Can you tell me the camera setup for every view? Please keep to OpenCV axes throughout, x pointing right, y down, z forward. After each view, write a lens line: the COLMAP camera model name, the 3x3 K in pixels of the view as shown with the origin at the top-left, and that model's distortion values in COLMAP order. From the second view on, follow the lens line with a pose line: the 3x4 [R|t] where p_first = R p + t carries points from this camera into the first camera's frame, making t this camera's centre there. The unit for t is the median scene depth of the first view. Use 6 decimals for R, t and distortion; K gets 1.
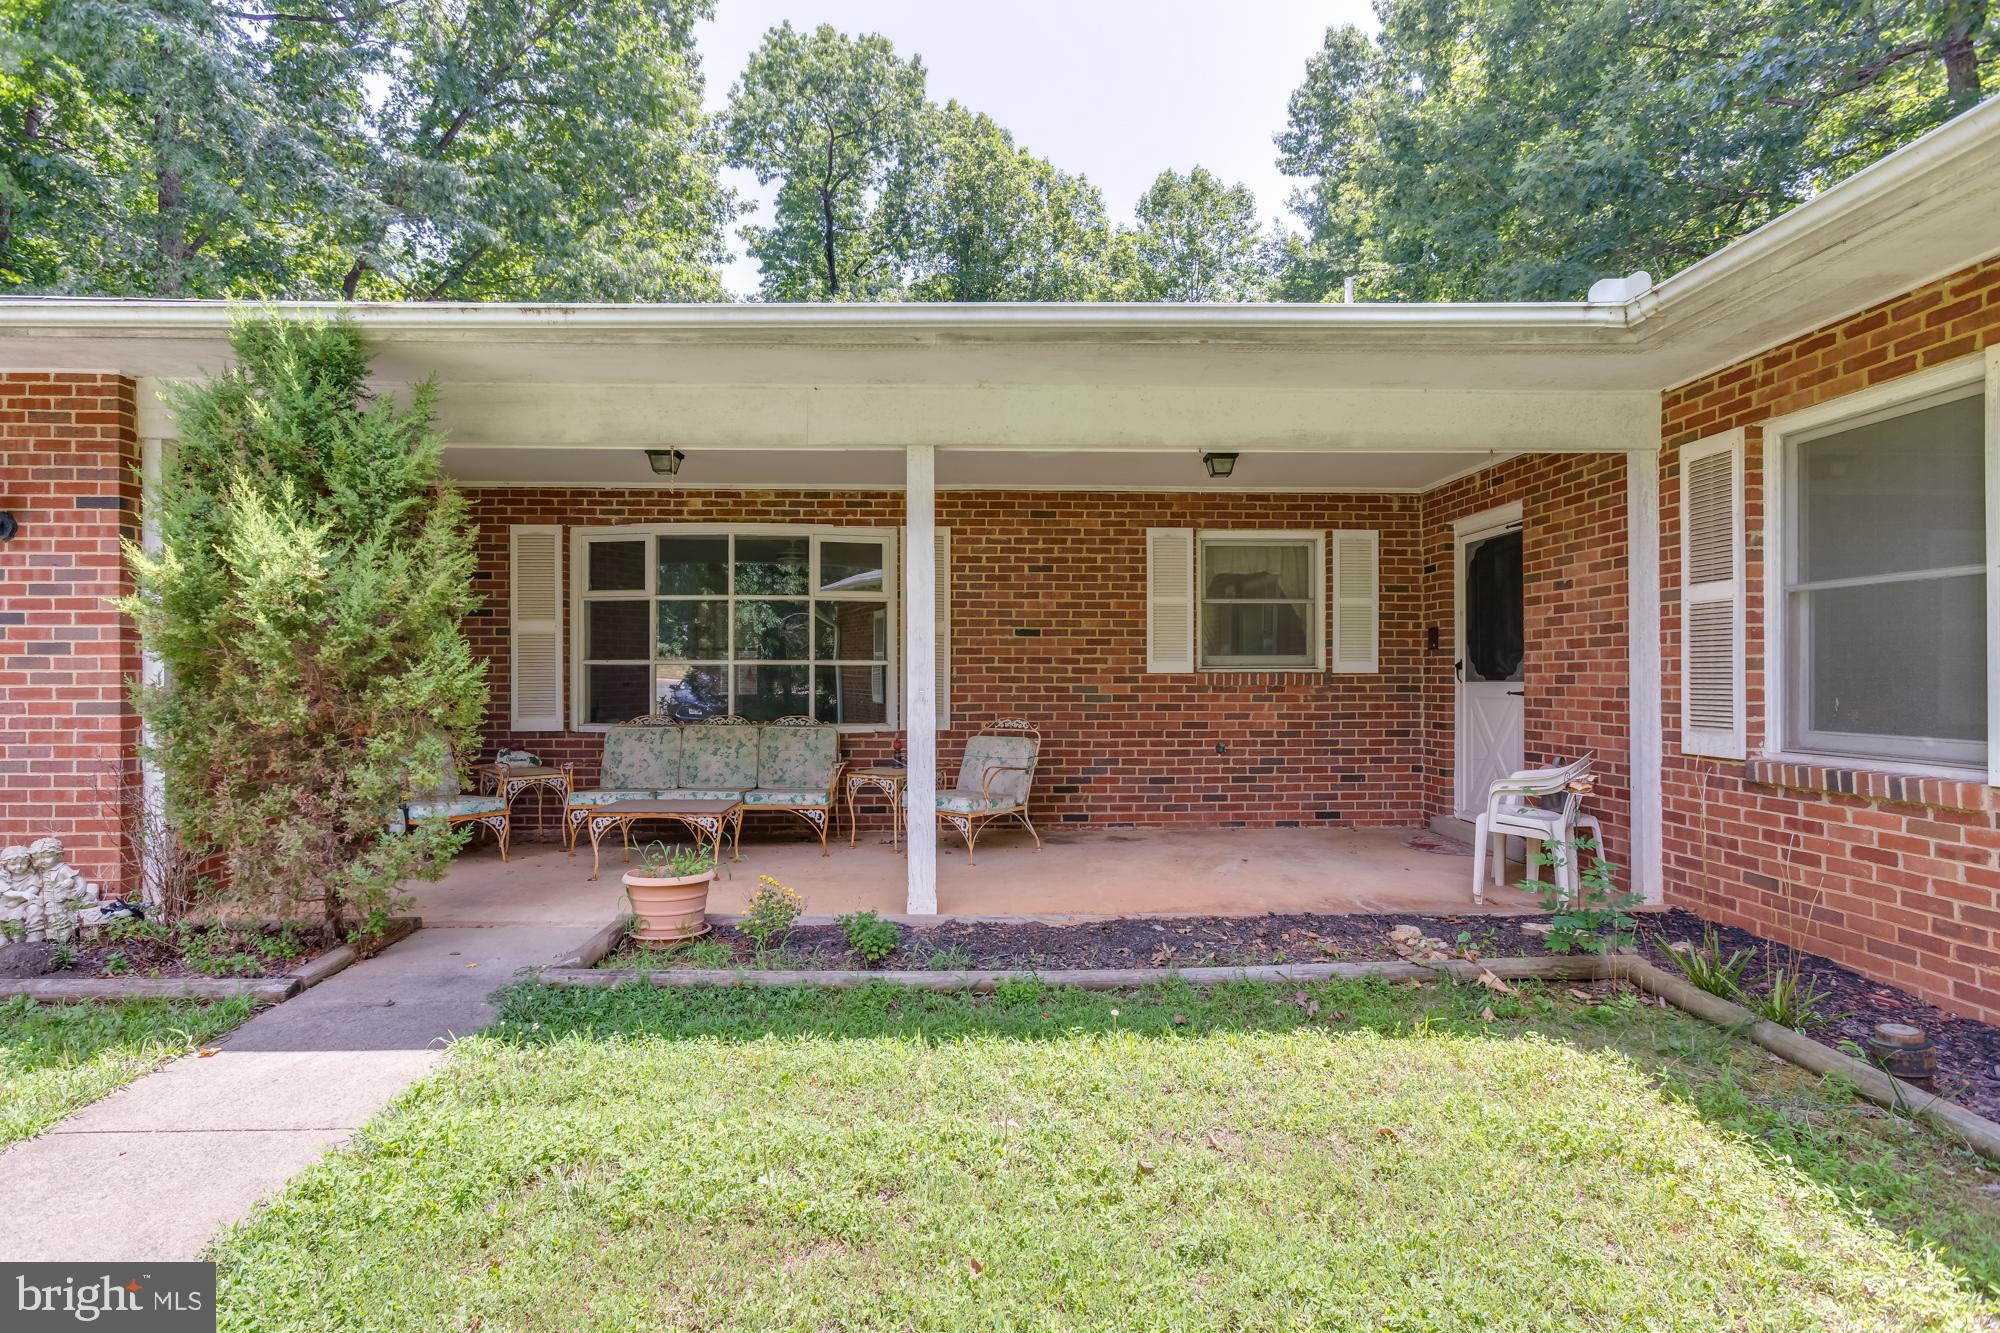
lens RADIAL K [[904.5, 0, 994.9], [0, 904.5, 663.2], [0, 0, 1]] dist [-0.028305, 0.014759]
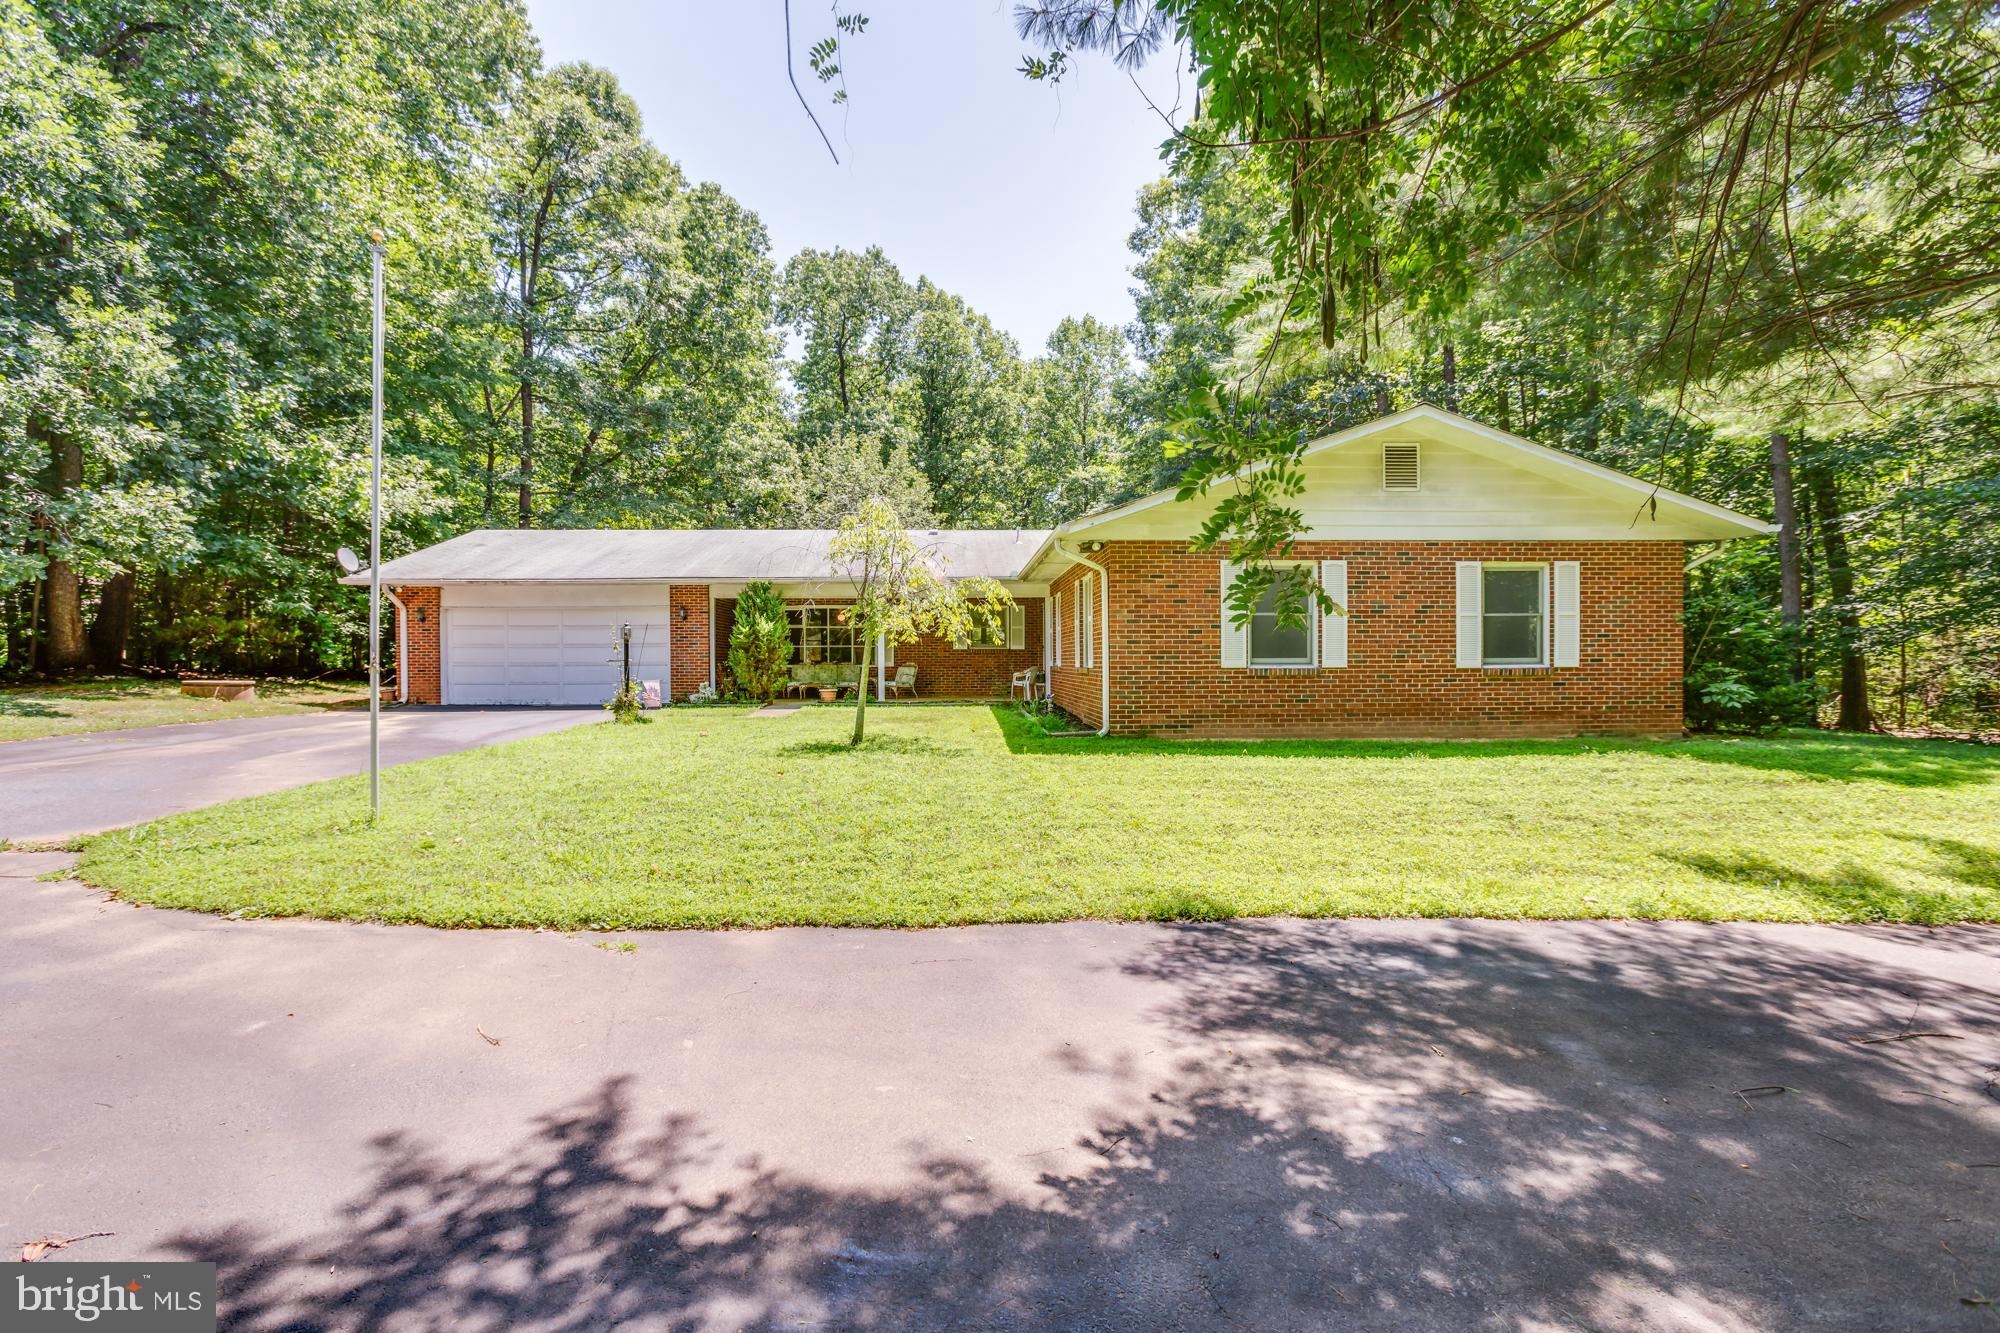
lens RADIAL K [[904.5, 0, 994.9], [0, 904.5, 663.2], [0, 0, 1]] dist [-0.028305, 0.014759]
pose [[0.999989, 0.004076, 0.002240, 0.075067], [-0.004115, 0.999837, 0.017591, 0.001369], [-0.002168, -0.017600, 0.999843, -0.547591]]
